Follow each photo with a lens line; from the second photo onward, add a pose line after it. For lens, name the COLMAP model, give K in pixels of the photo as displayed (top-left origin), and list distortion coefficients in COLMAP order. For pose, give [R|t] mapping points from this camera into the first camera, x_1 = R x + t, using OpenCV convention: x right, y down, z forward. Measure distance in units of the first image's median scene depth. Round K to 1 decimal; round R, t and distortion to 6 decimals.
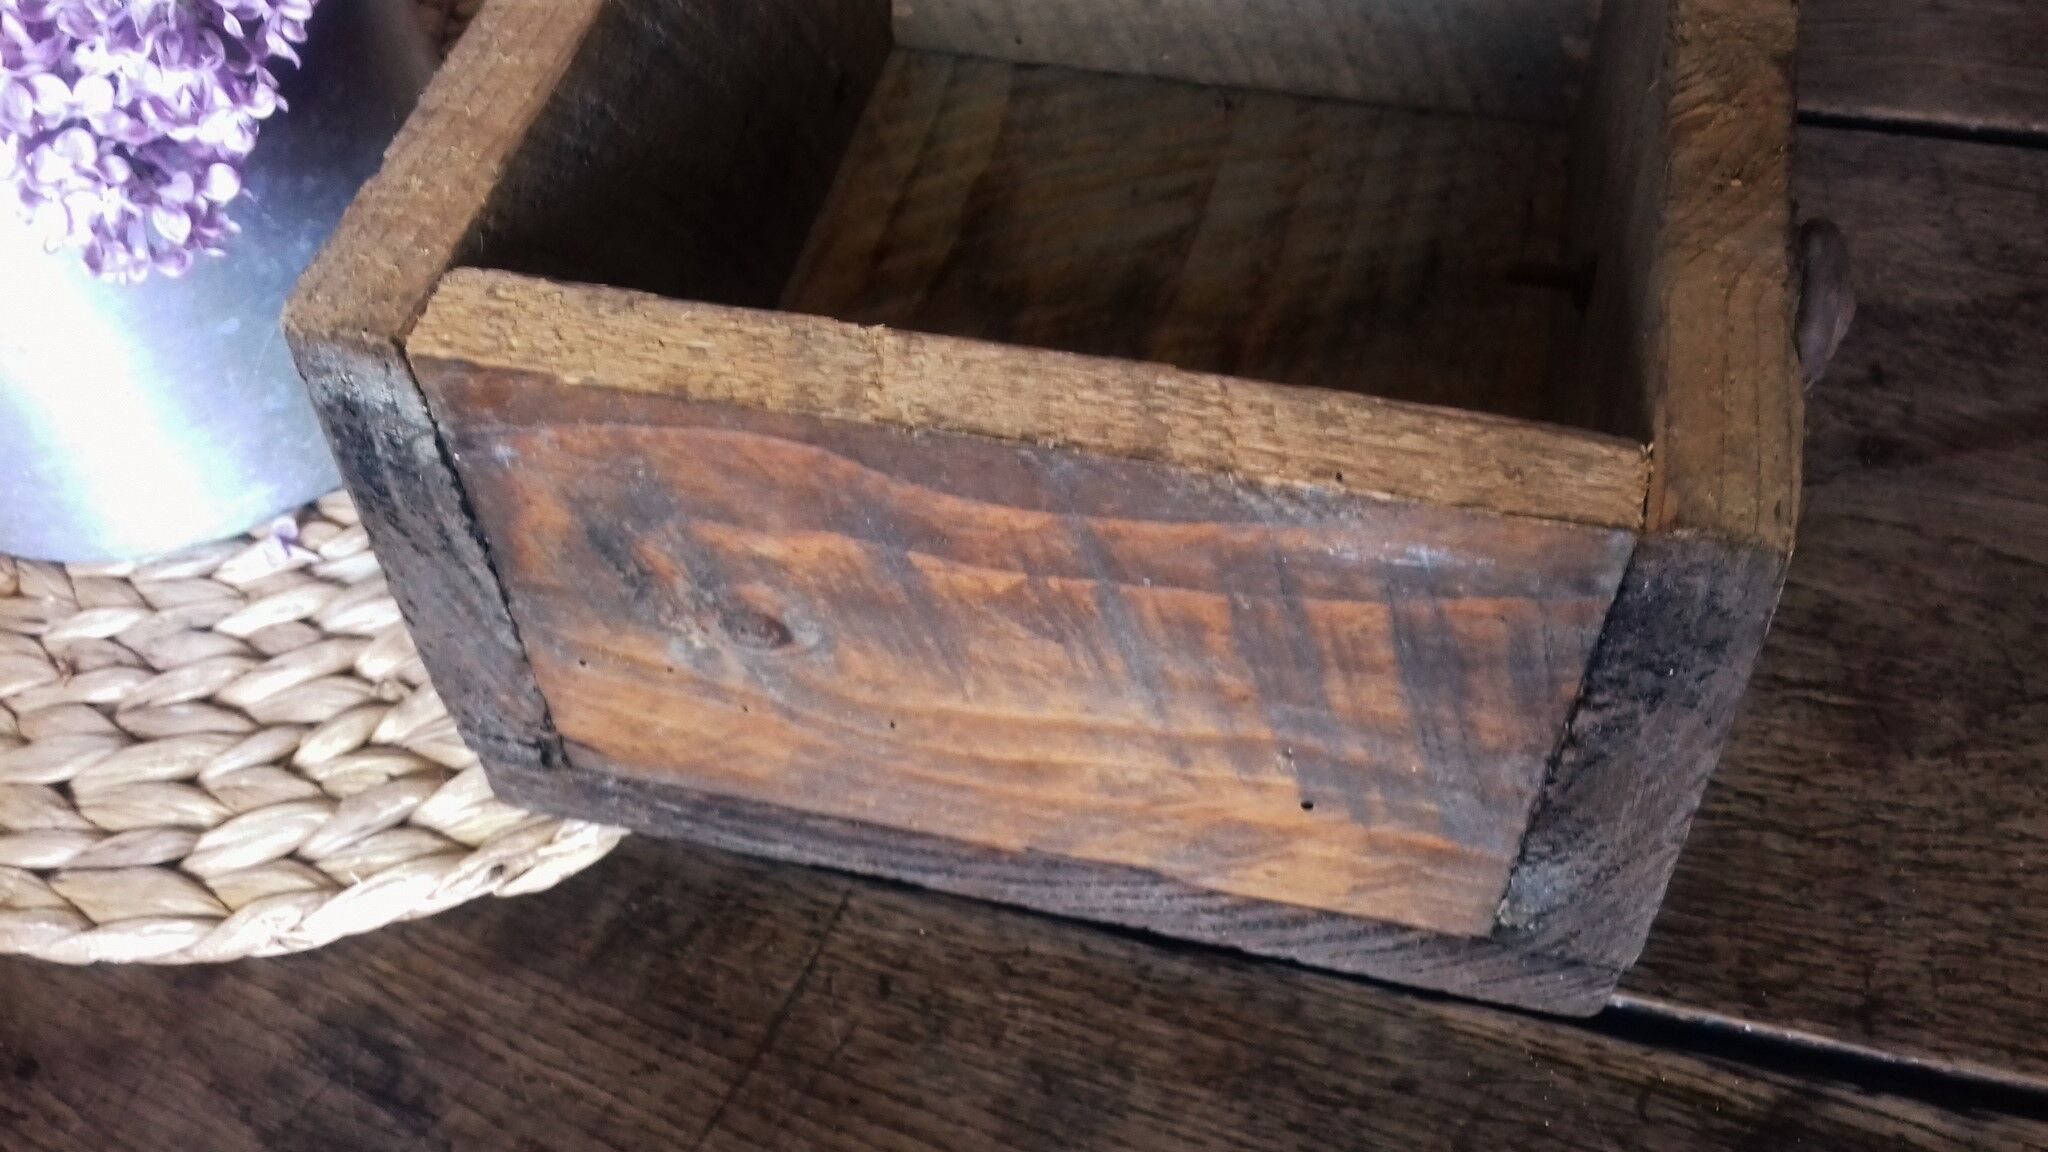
lens RADIAL K [[1916.2, 0, 1027.9], [0, 1916.2, 560.6], [0, 0, 1]] dist [-0.002397, 0.000000]
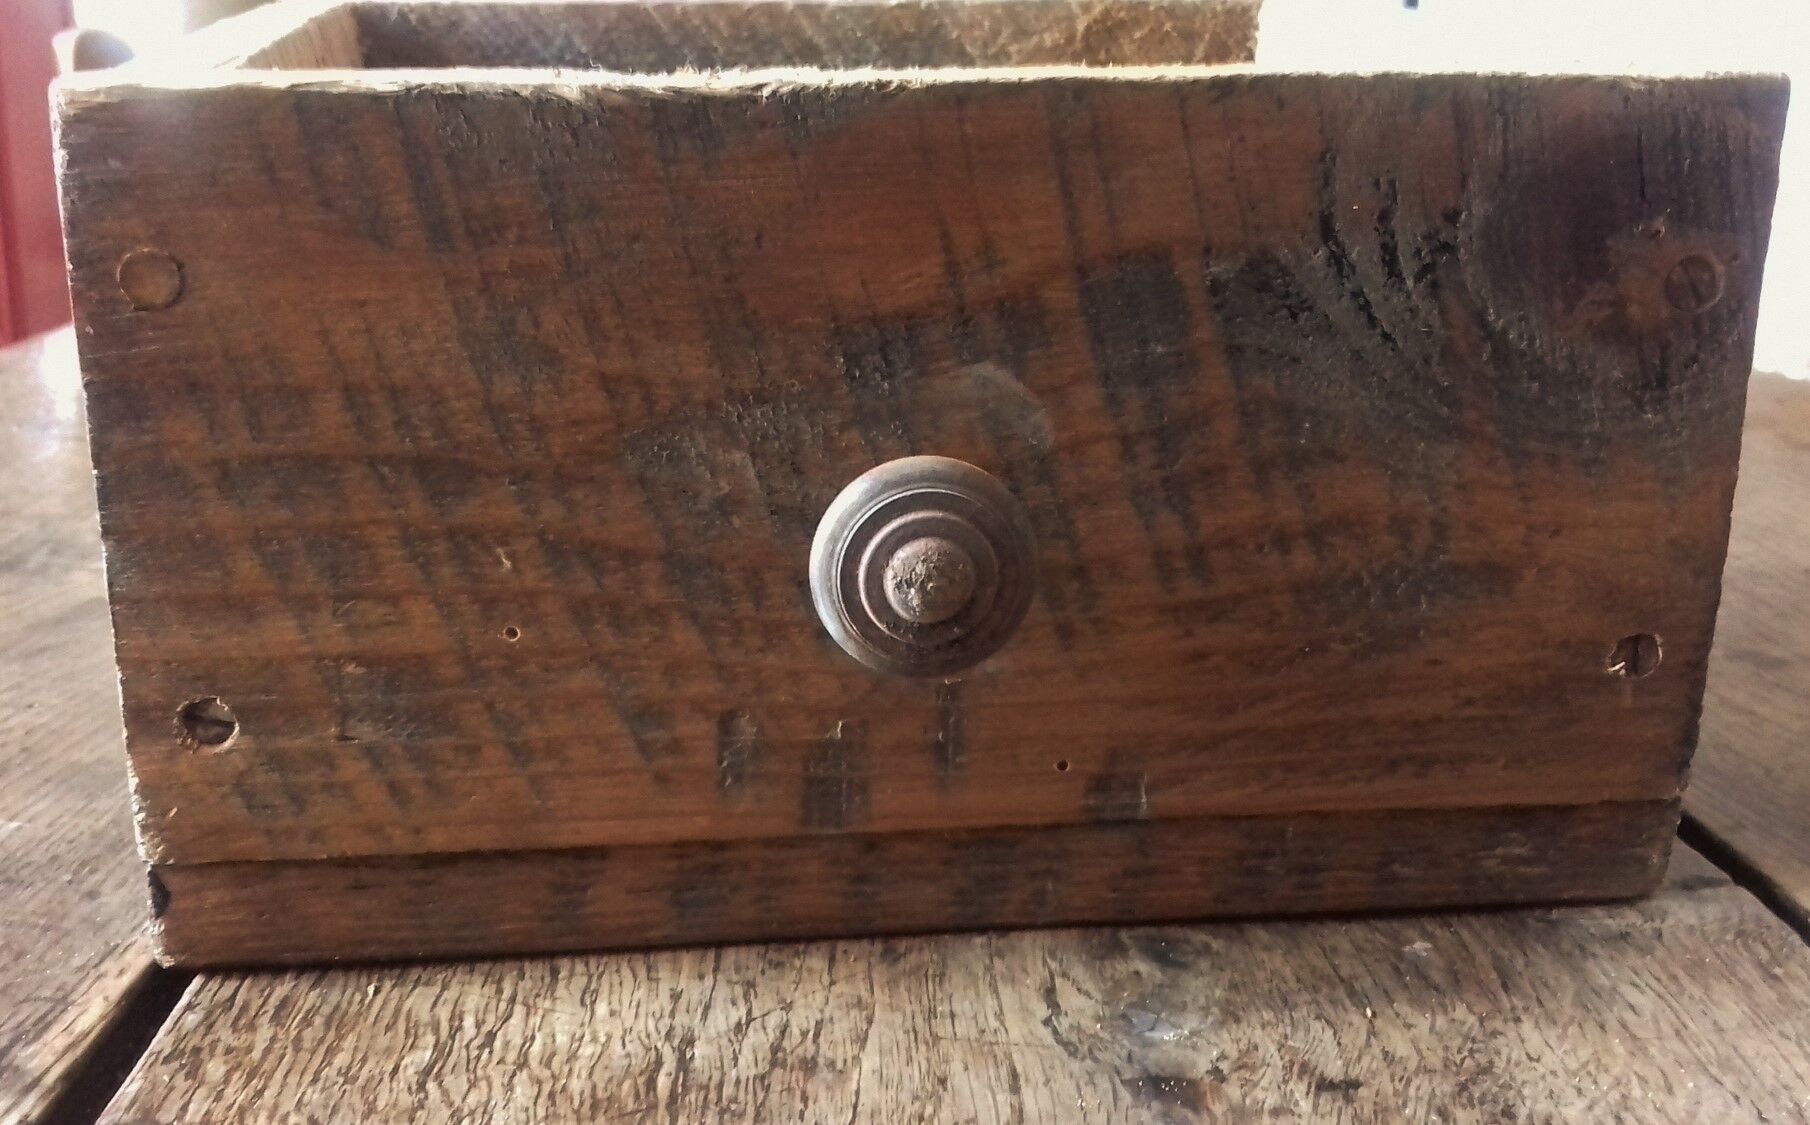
lens RADIAL K [[1928.0, 0, 890.9], [0, 1928.0, 551.8], [0, 0, 1]] dist [0.019393, 0.000000]
pose [[0.334175, 0.330589, -0.882631, 1.040494], [-0.753154, 0.656676, -0.039196, -0.091251], [0.566645, 0.677856, 0.468429, 0.611481]]
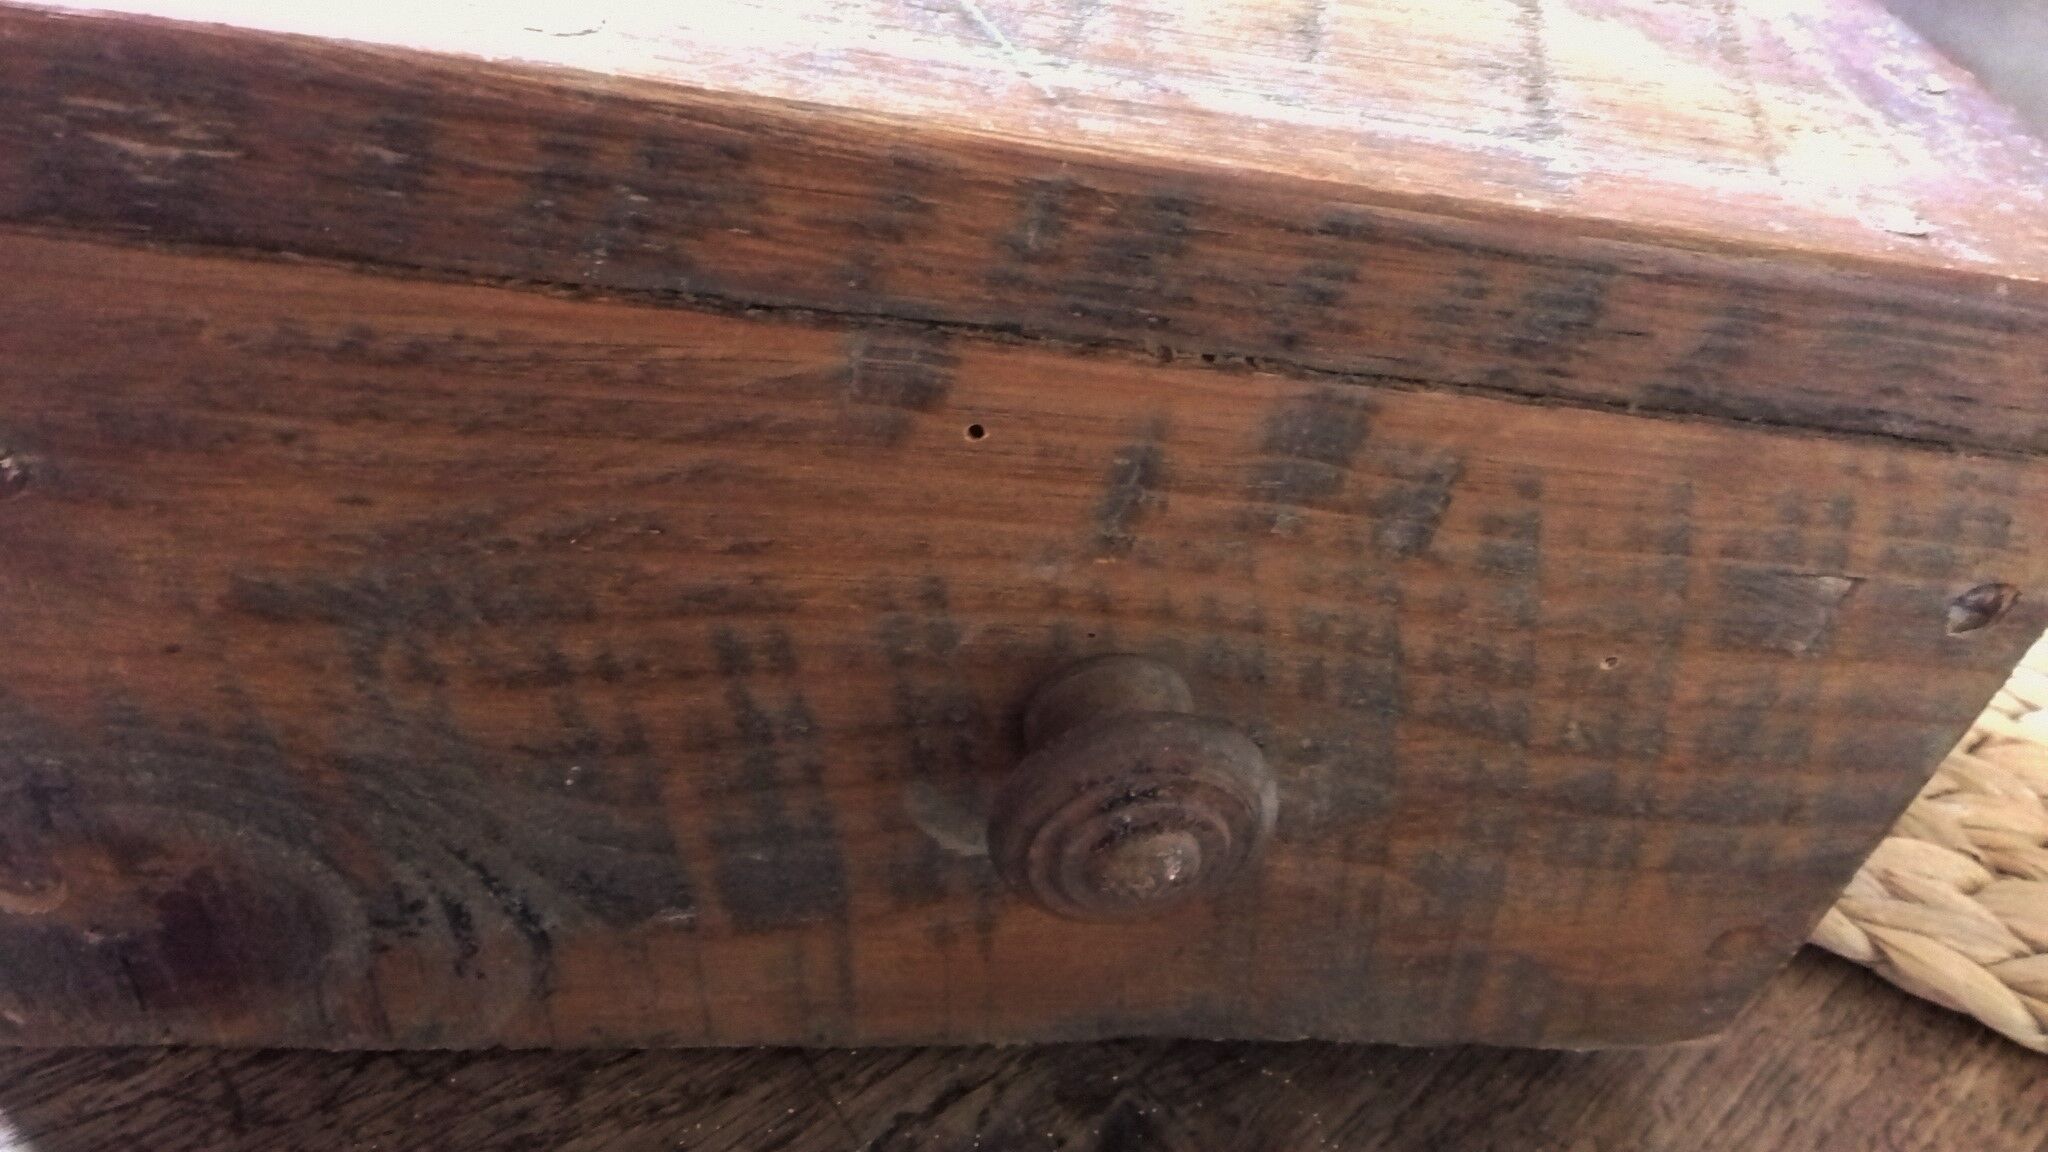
lens RADIAL K [[1916.2, 0, 1027.7], [0, 1916.2, 562.6], [0, 0, 1]] dist [-0.002397, 0.000000]
pose [[-0.063043, 0.580915, -0.811519, 0.813050], [0.905917, -0.307859, -0.290754, 0.034996], [-0.418737, -0.753498, -0.506852, 1.332104]]
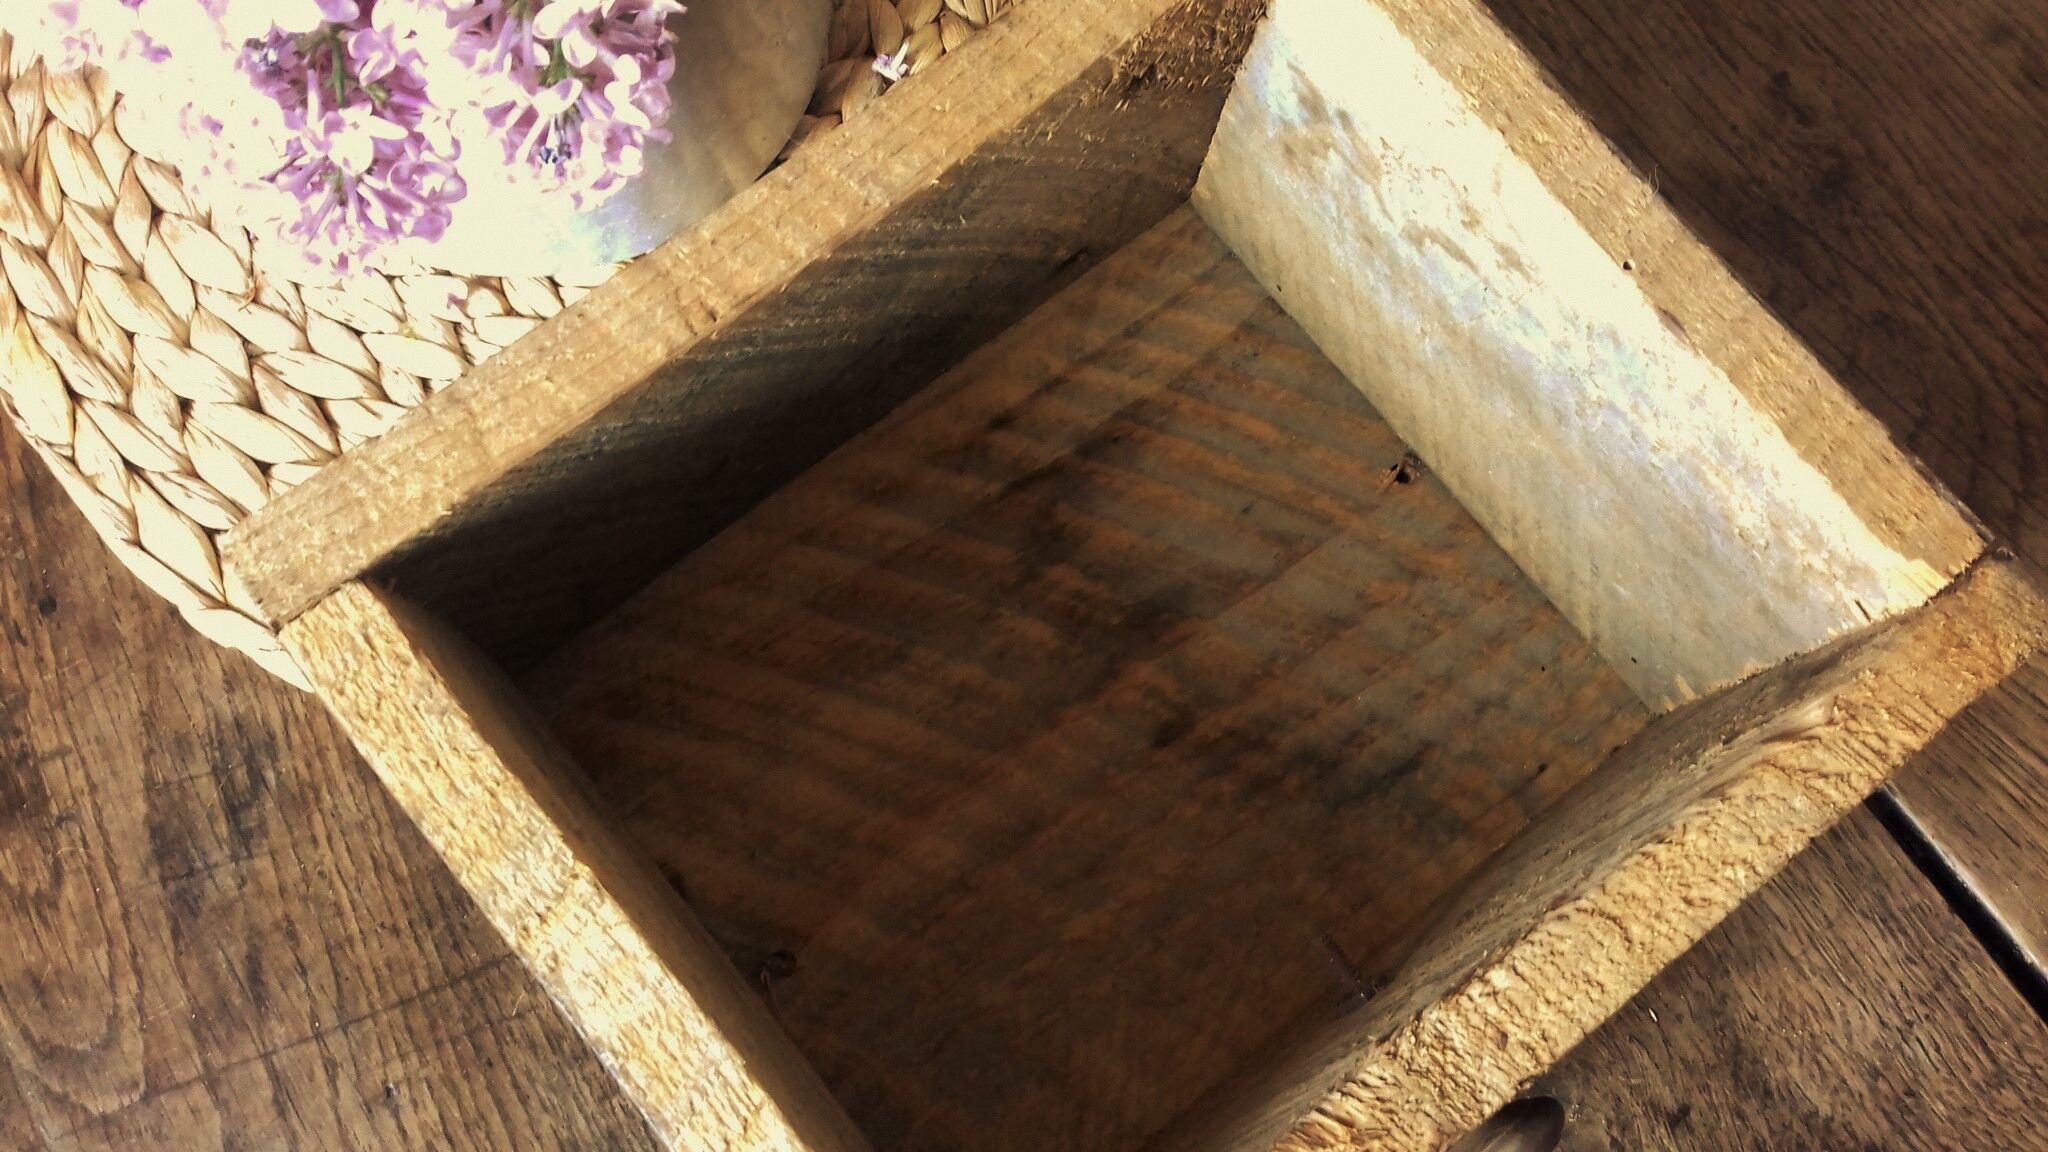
lens RADIAL K [[1916.2, 0, 1025.0], [0, 1916.2, 578.2], [0, 0, 1]] dist [-0.002397, 0.000000]
pose [[0.779414, 0.620671, -0.085326, 0.090867], [-0.540610, 0.735114, 0.409081, -0.639405], [0.316629, -0.272716, 0.908500, 0.037104]]
